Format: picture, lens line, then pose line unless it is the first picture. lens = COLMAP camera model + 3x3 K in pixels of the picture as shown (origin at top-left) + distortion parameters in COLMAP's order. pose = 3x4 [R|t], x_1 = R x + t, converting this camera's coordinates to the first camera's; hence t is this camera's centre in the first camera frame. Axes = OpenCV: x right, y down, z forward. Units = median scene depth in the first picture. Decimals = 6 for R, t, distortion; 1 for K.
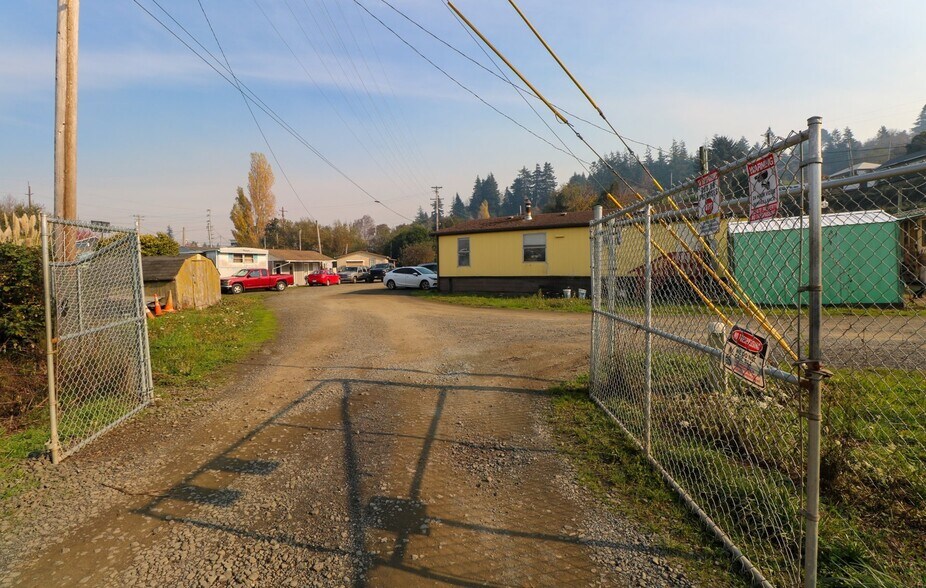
lens RADIAL K [[448.8, 0, 461.4], [0, 448.8, 291.4], [0, 0, 1]] dist [-0.000635, -0.002006]
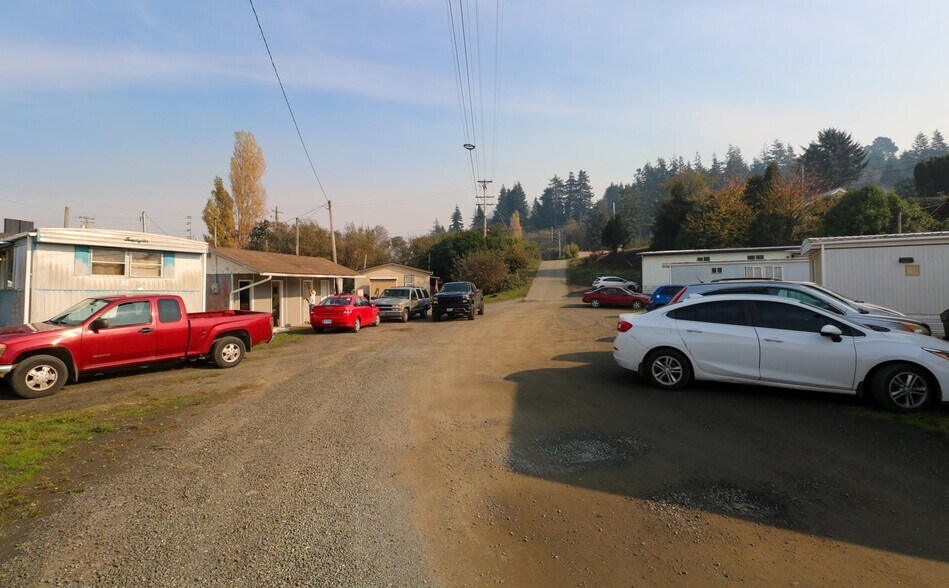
lens RADIAL K [[471.8, 0, 471.2], [0, 471.8, 285.9], [0, 0, 1]] dist [-0.000288, -0.001552]
pose [[0.999939, 0.008697, 0.006862, -0.084689], [-0.008286, 0.998296, -0.057754, -0.014077], [-0.007352, 0.057694, 0.998307, 0.239494]]
